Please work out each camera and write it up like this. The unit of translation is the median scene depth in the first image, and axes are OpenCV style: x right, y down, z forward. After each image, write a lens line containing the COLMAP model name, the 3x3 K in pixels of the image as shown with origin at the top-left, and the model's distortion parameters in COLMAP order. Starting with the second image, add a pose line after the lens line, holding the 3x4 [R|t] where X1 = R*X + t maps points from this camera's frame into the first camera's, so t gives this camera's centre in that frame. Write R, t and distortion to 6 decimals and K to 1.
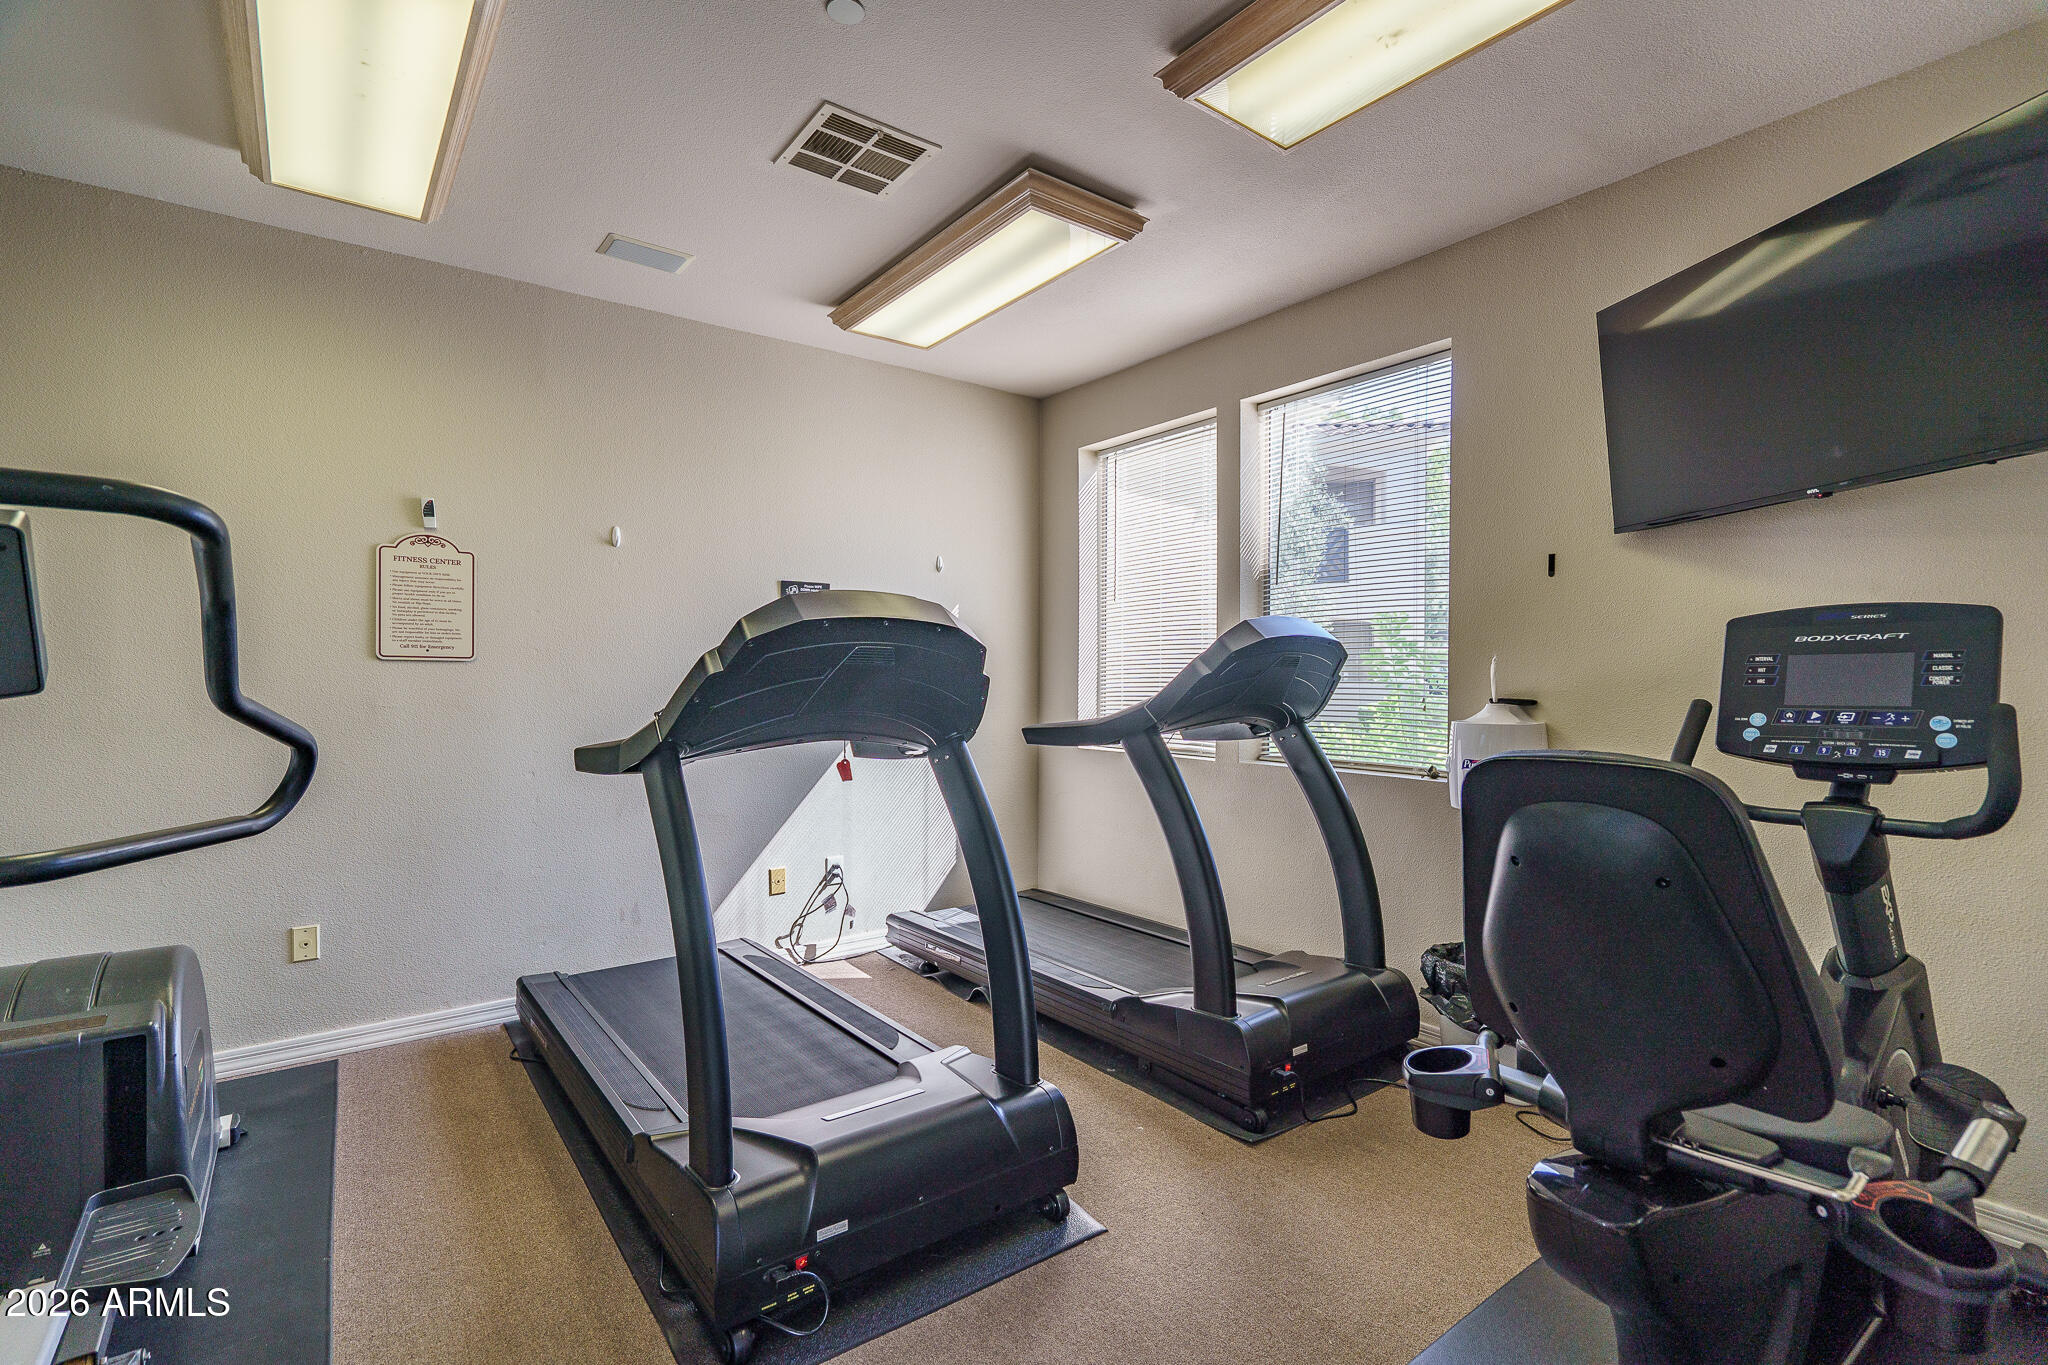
lens RADIAL K [[934.8, 0, 1024.0], [0, 934.8, 682.5], [0, 0, 1]] dist [-0.000877, -0.000280]
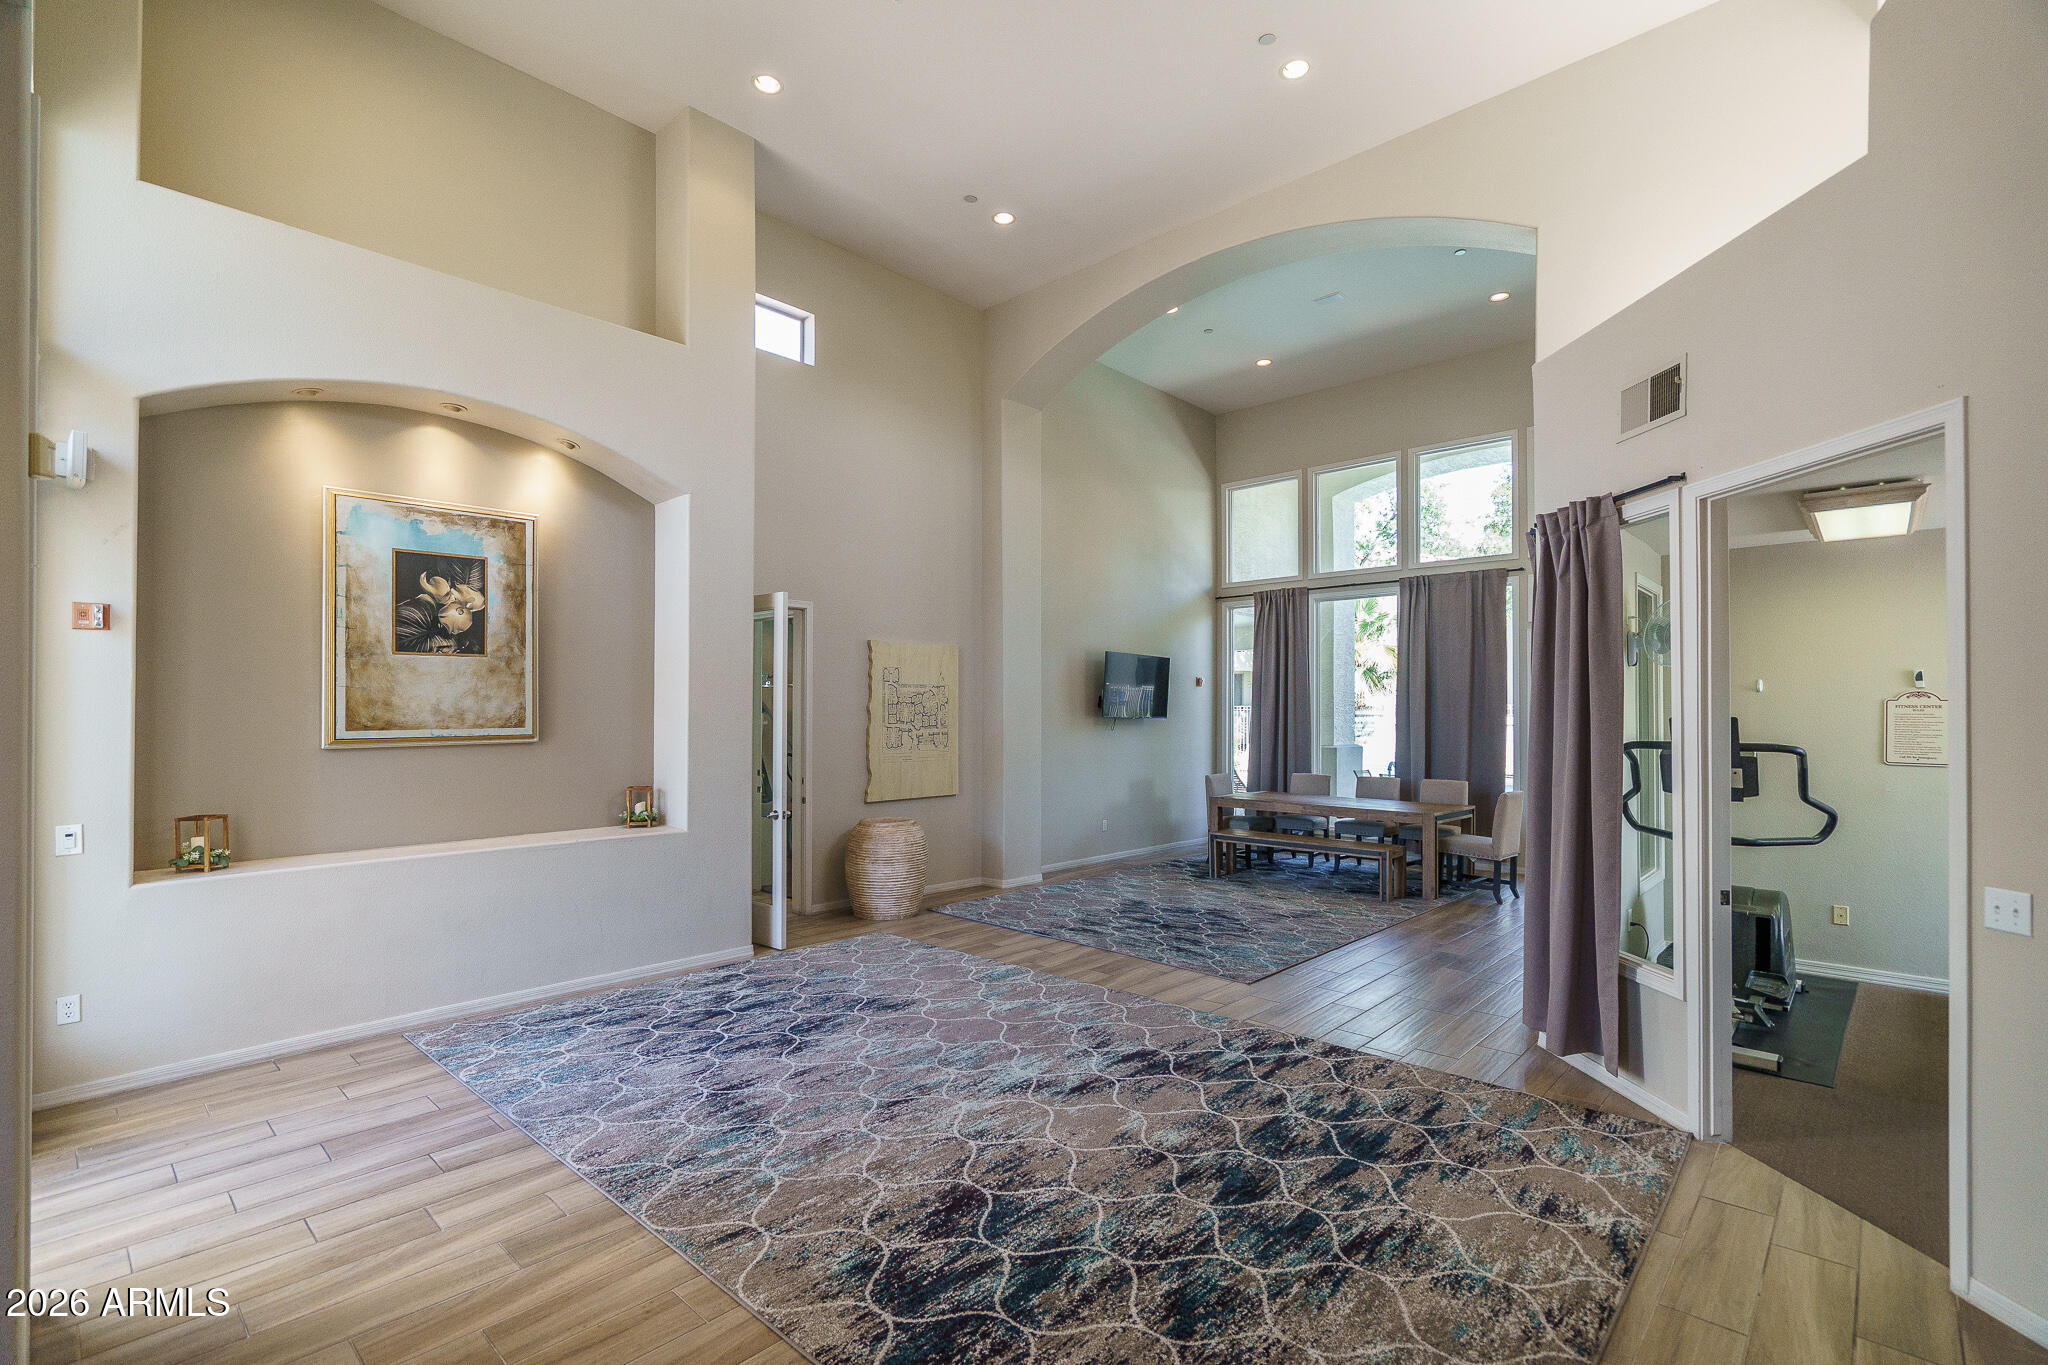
lens RADIAL K [[949.7, 0, 1025.3], [0, 949.7, 704.3], [0, 0, 1]] dist [-0.001417, 0.000077]
pose [[0.184763, -0.003009, -0.982778, 1.136834], [-0.014609, 0.999876, -0.005807, -0.153046], [0.982674, 0.015431, 0.184697, -1.371669]]
